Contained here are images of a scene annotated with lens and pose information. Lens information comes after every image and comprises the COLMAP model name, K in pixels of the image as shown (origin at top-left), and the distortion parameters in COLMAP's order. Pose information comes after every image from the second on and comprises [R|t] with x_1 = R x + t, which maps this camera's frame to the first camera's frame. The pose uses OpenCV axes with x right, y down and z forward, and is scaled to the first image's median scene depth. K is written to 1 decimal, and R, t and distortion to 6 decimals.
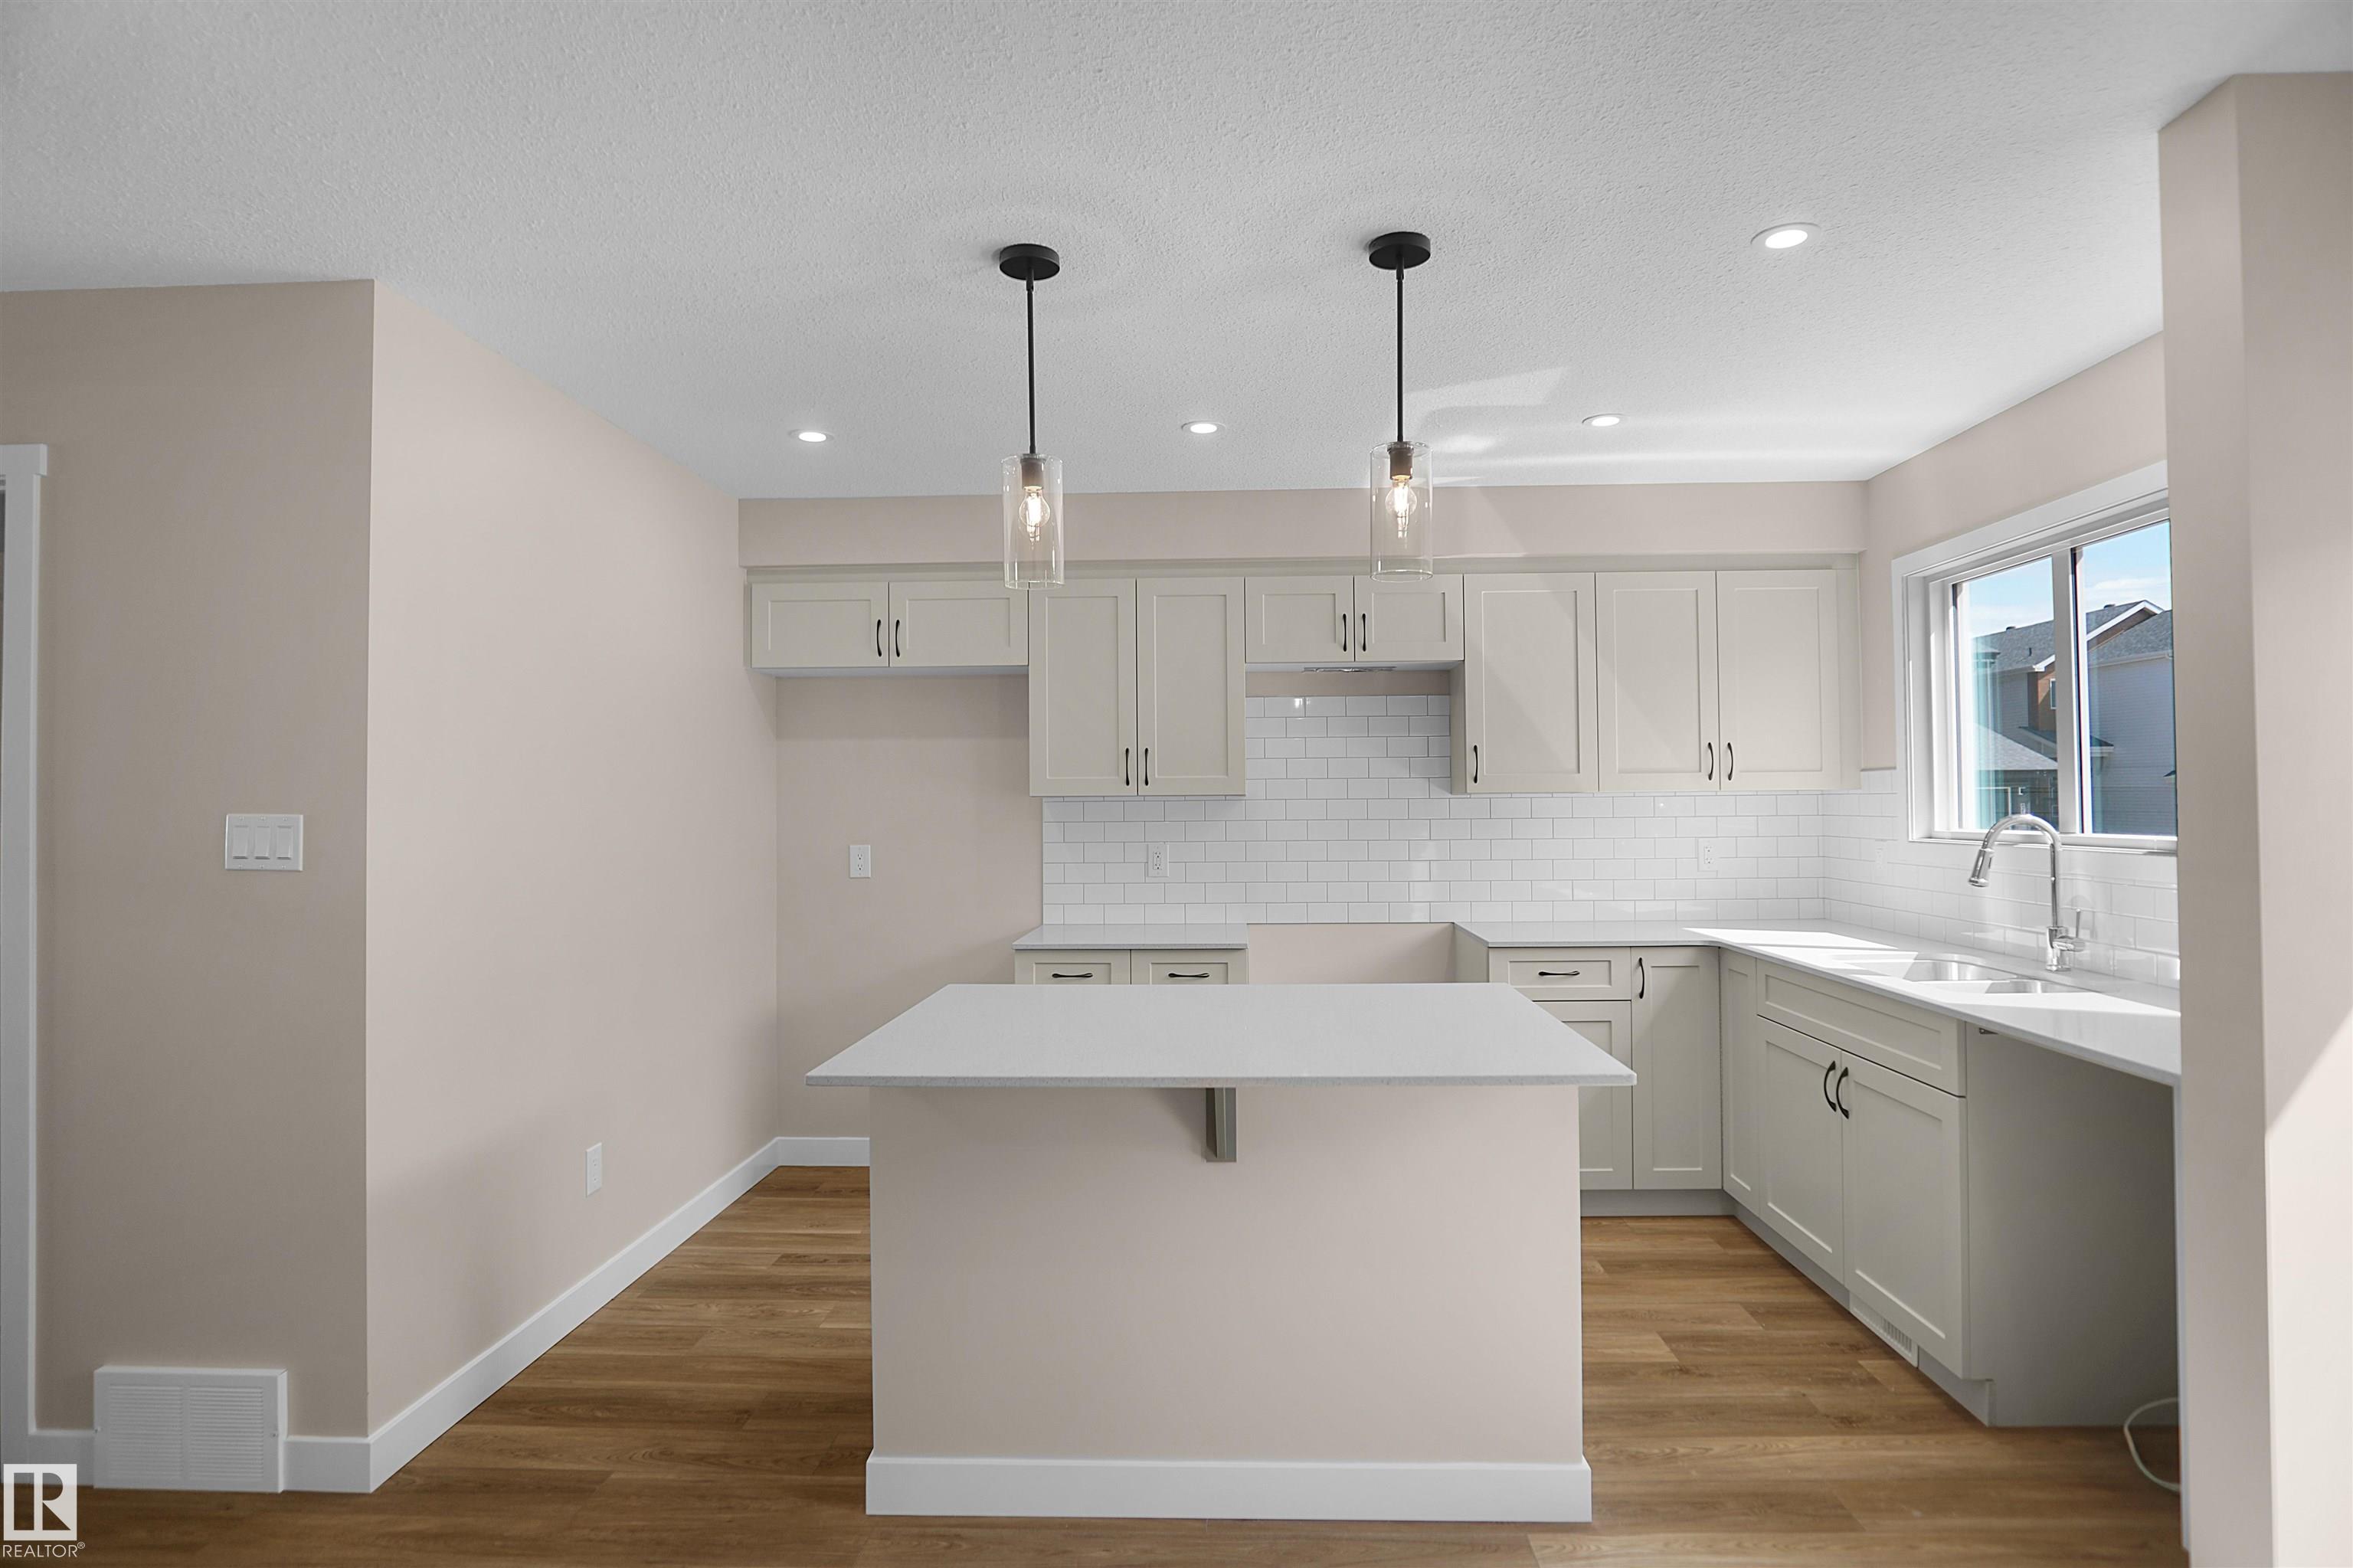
lens RADIAL K [[1269.4, 0, 1192.0], [0, 1269.4, 775.6], [0, 0, 1]] dist [-0.023155, 0.001121]
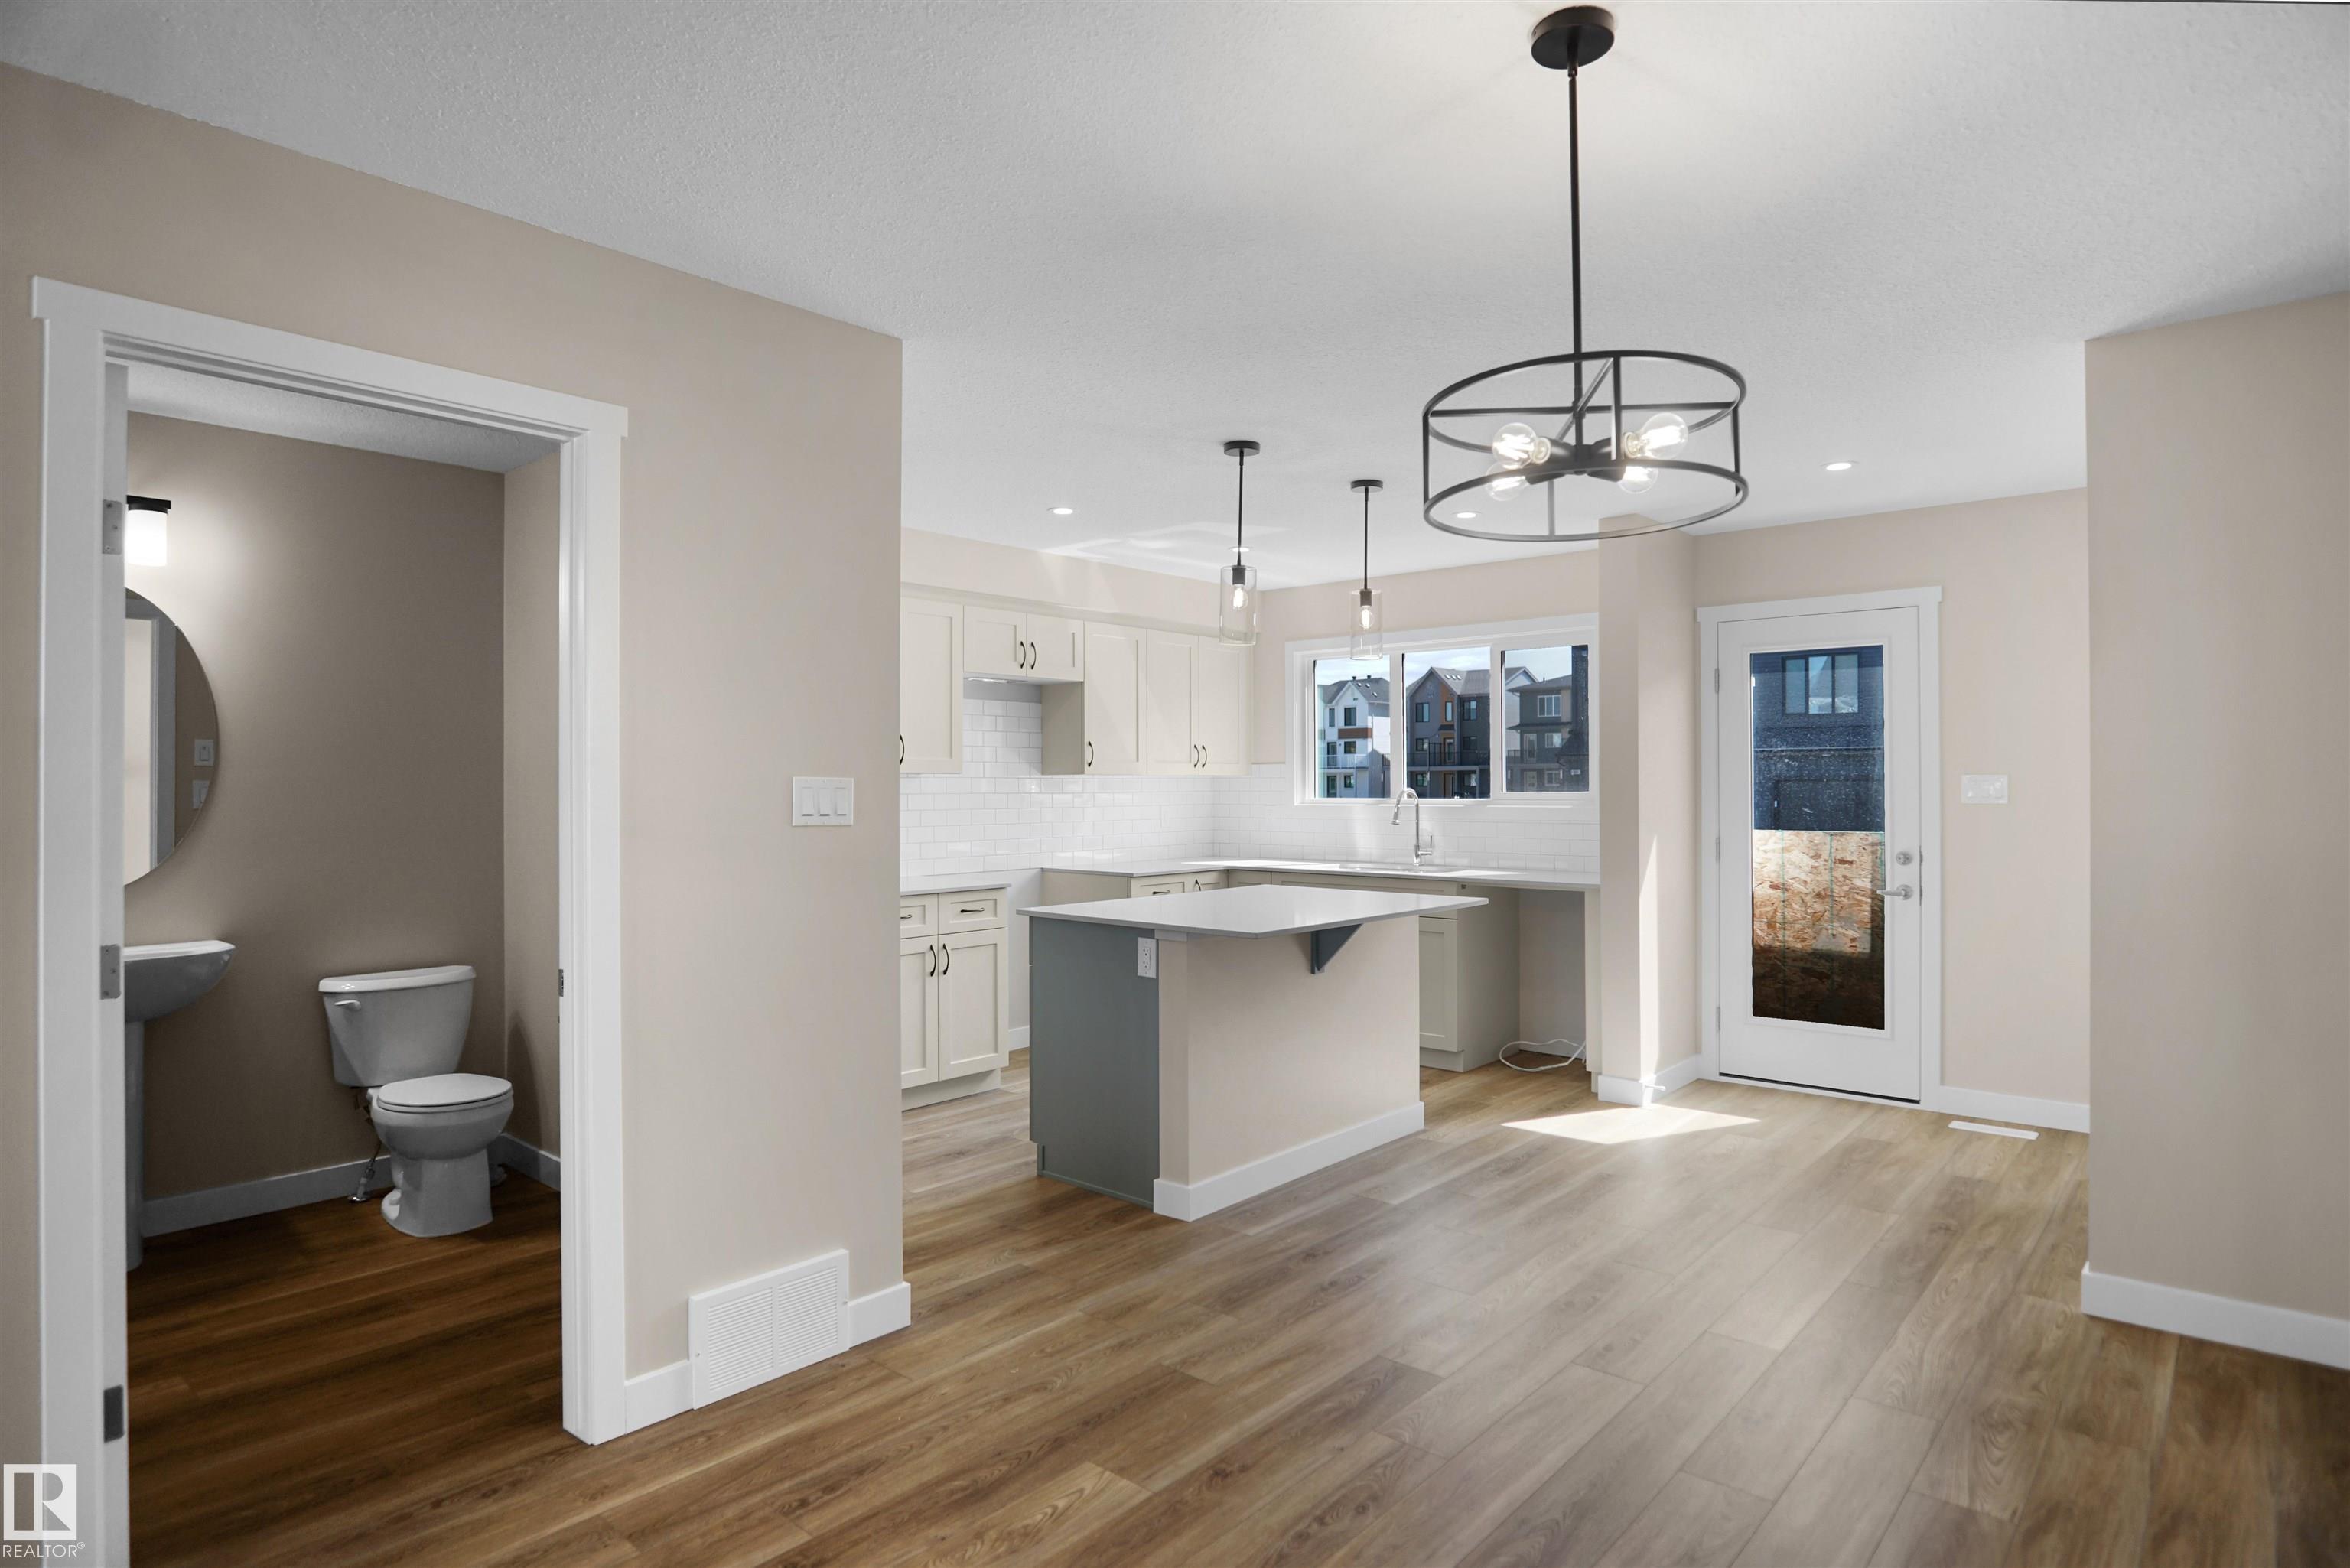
lens RADIAL K [[1271.6, 0, 1190.0], [0, 1271.6, 776.2], [0, 0, 1]] dist [-0.032619, 0.002363]
pose [[0.629400, 0.011617, 0.776995, -0.889191], [-0.019203, 0.999815, 0.000607, 0.014003], [-0.776844, -0.015303, 0.629507, 0.001063]]
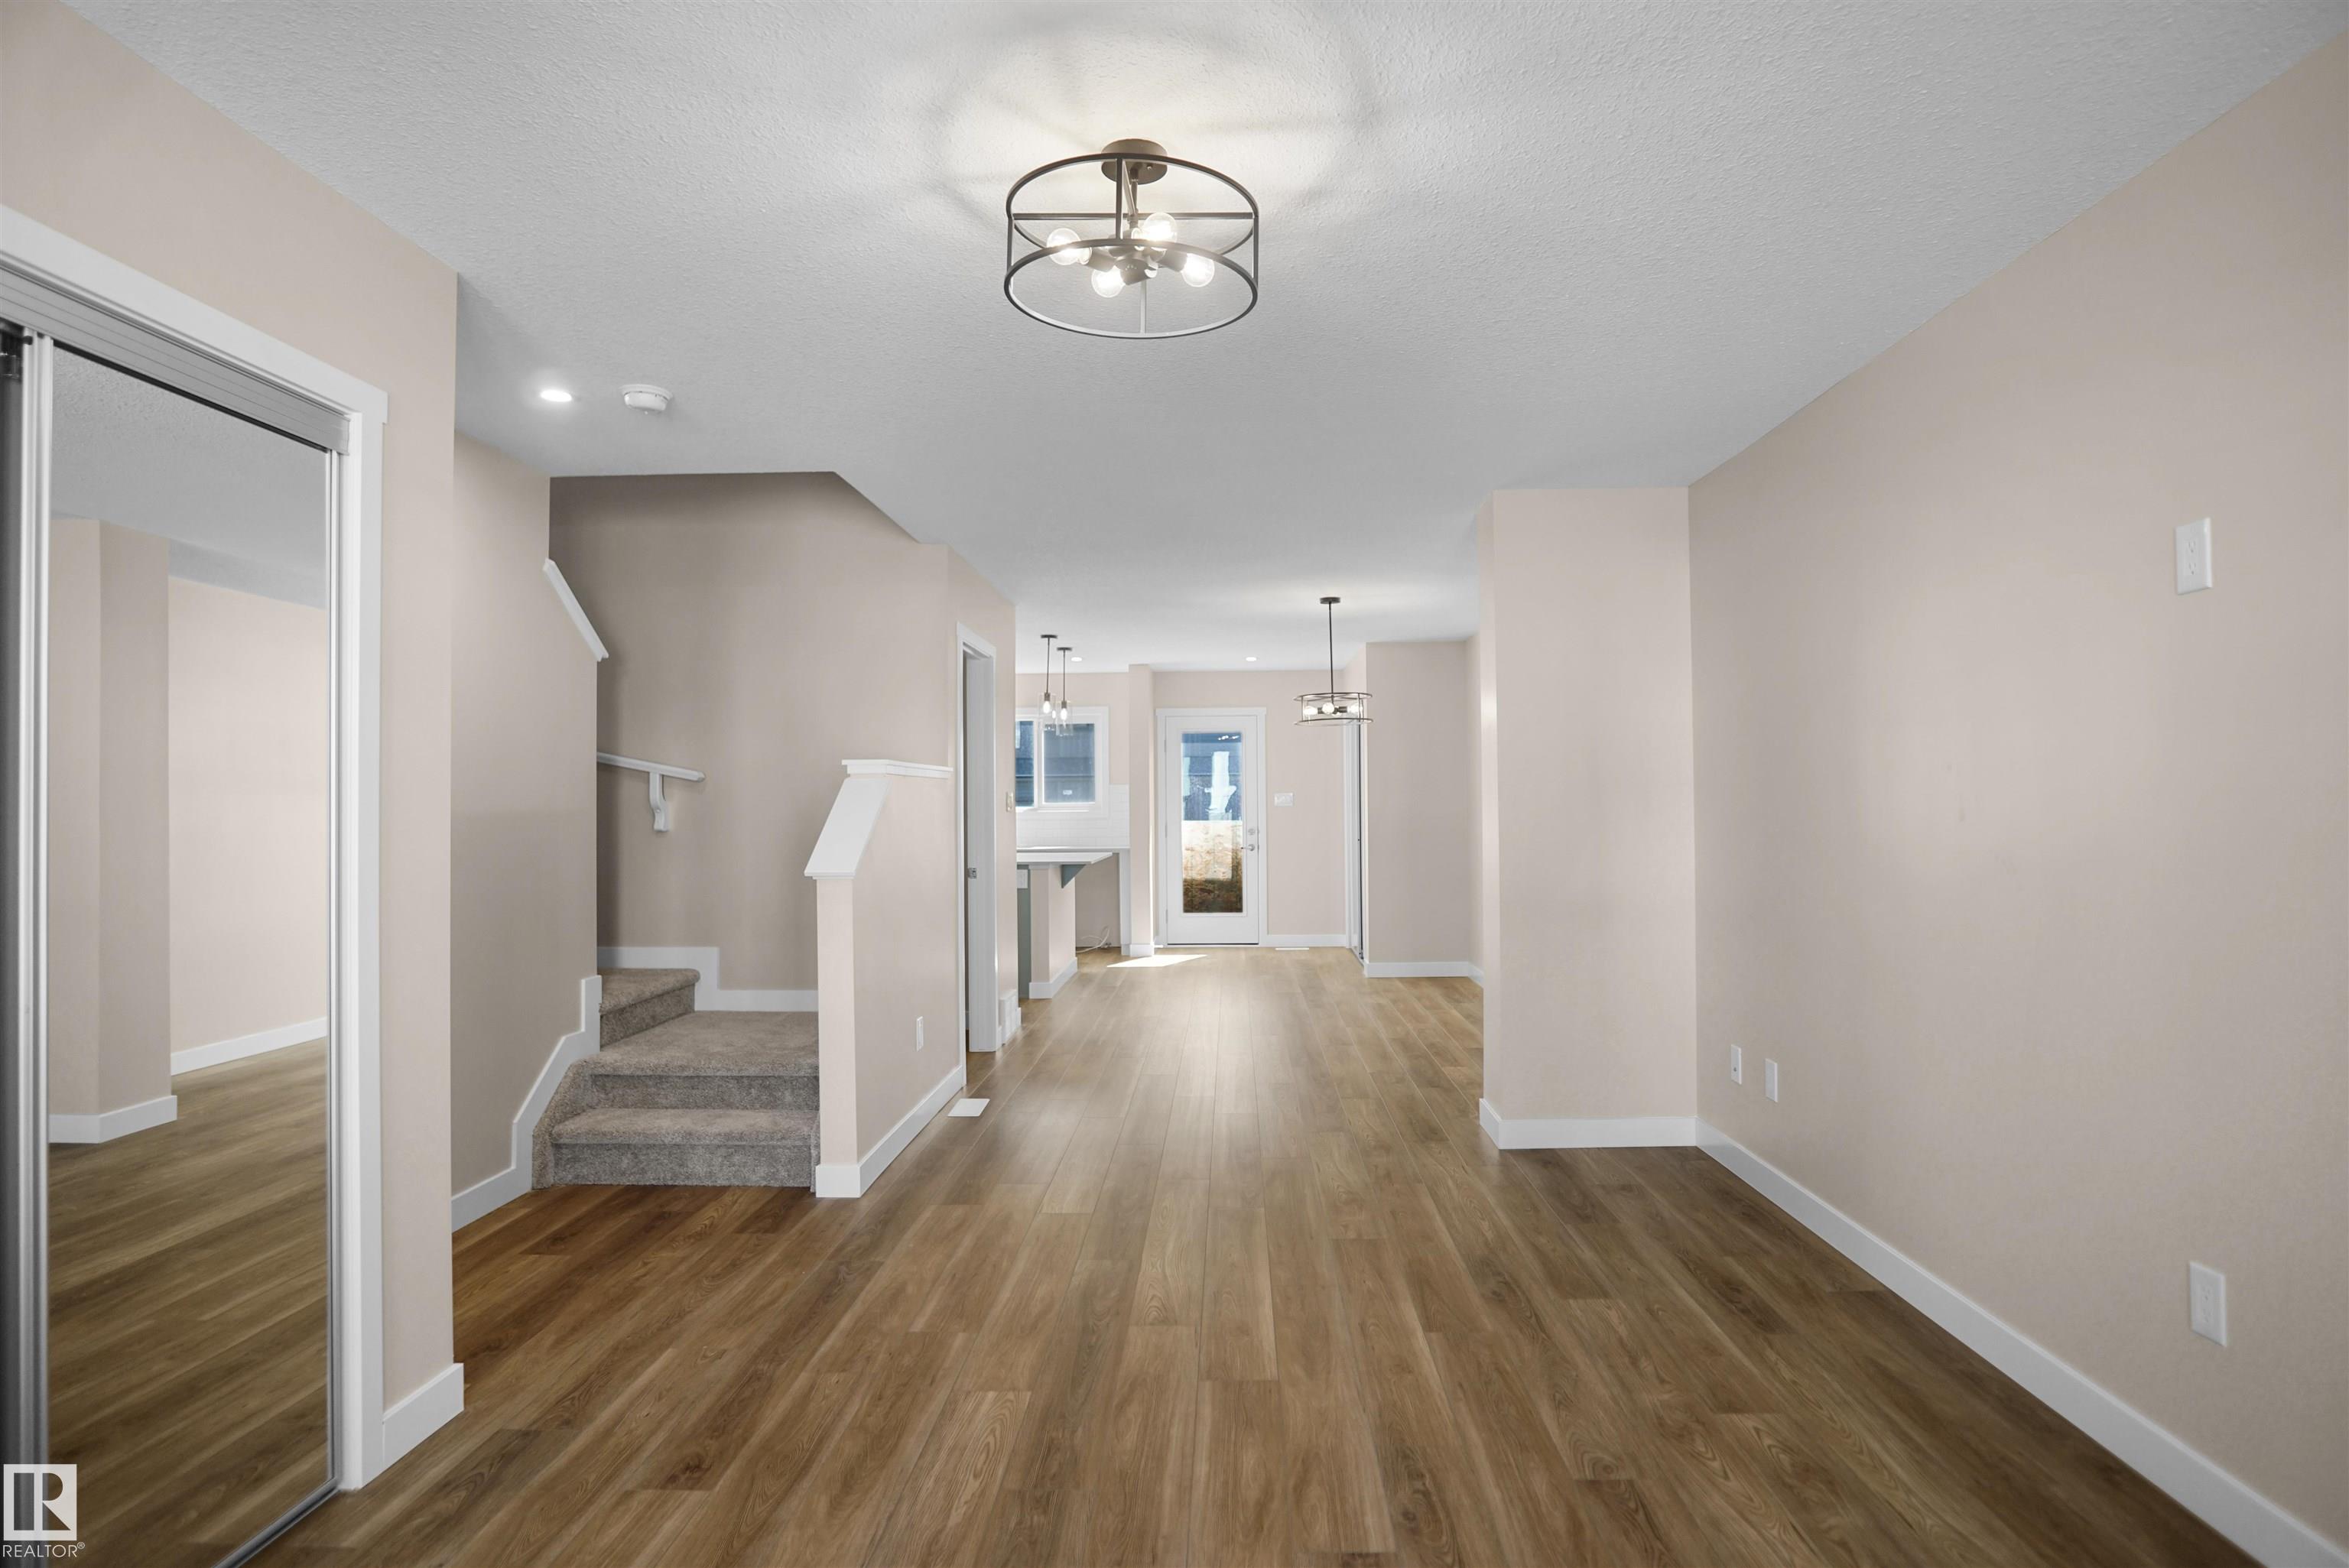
lens RADIAL K [[1271.0, 0, 1189.5], [0, 1271.0, 776.3], [0, 0, 1]] dist [-0.032619, 0.002363]
pose [[-0.003092, 0.029575, 0.999558, -2.207341], [-0.016040, 0.999432, -0.029621, 0.046202], [-0.999867, -0.016125, -0.002616, 0.377924]]
